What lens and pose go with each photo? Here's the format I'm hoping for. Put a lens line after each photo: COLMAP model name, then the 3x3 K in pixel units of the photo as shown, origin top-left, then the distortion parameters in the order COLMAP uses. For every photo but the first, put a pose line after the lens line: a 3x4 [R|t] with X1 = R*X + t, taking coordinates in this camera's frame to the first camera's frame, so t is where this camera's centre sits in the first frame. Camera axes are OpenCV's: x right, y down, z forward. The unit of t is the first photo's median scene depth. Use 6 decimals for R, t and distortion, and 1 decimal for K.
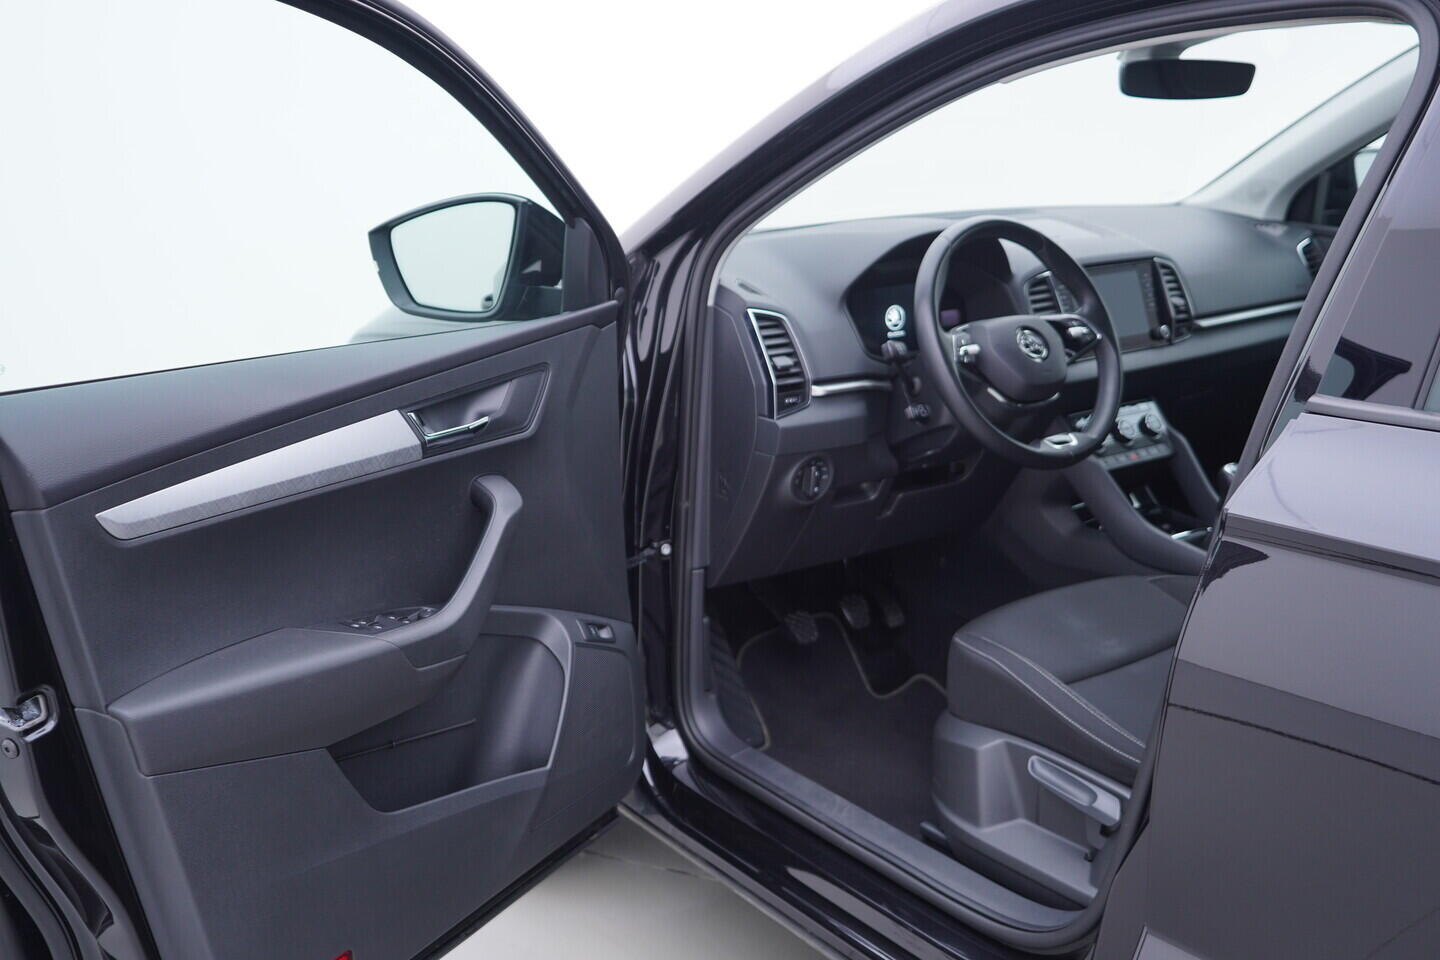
lens RADIAL K [[1459.5, 0, 720.0], [0, 1459.5, 480.0], [0, 0, 1]] dist [-0.011771, 0.005871]
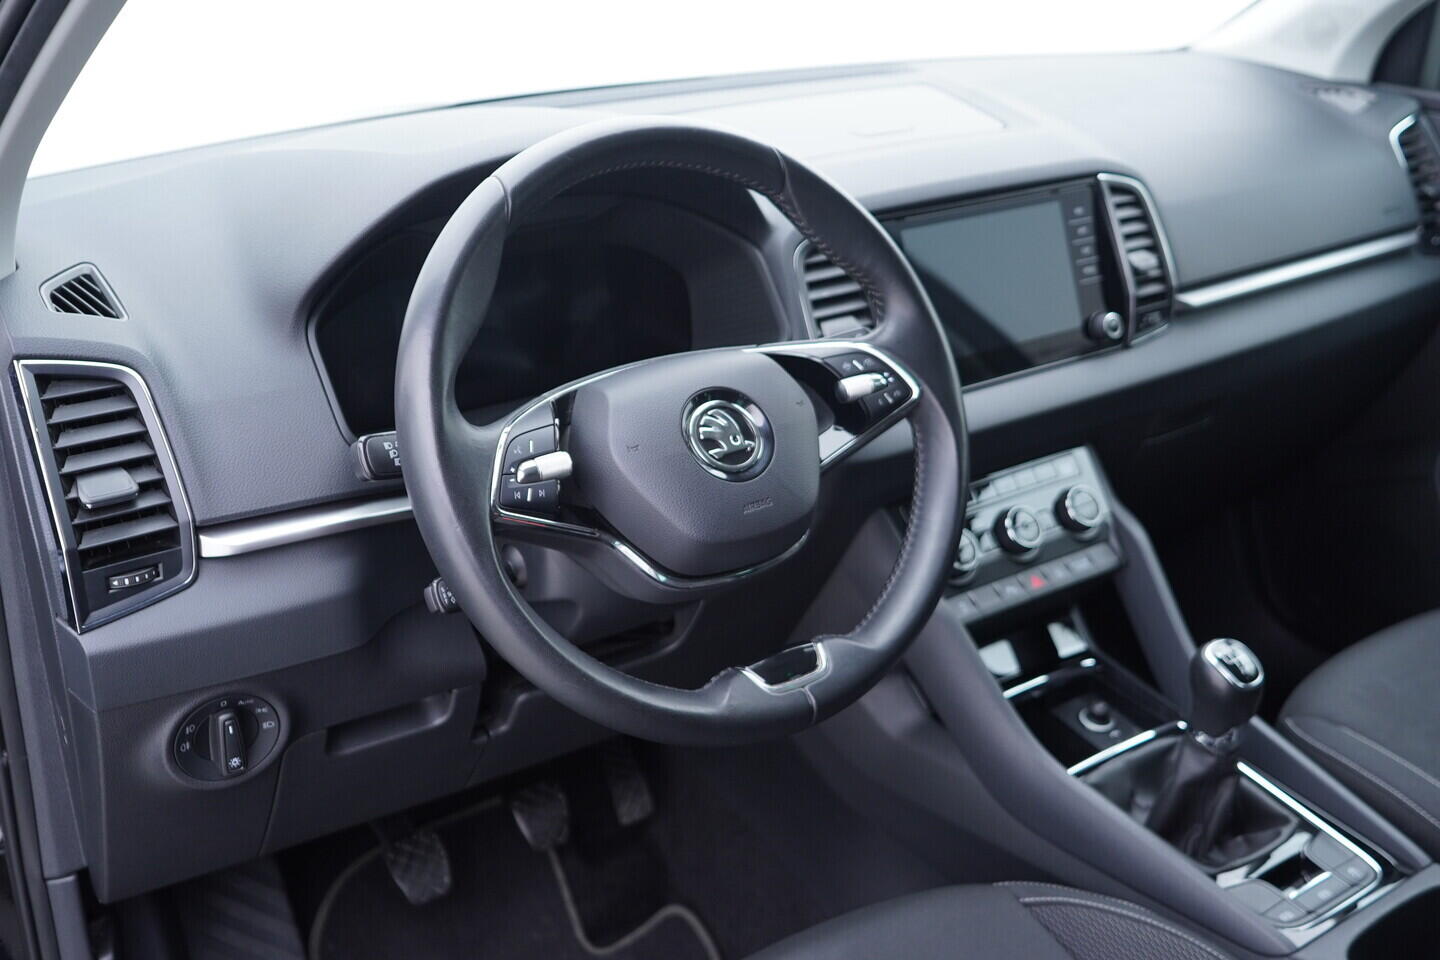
lens RADIAL K [[1459.5, 0, 720.0], [0, 1459.5, 480.0], [0, 0, 1]] dist [-0.011771, 0.005871]
pose [[0.999009, 0.006458, -0.044046, 0.192470], [-0.001144, 0.992820, 0.119615, -0.108628], [0.044502, -0.119446, 0.991843, 0.488276]]
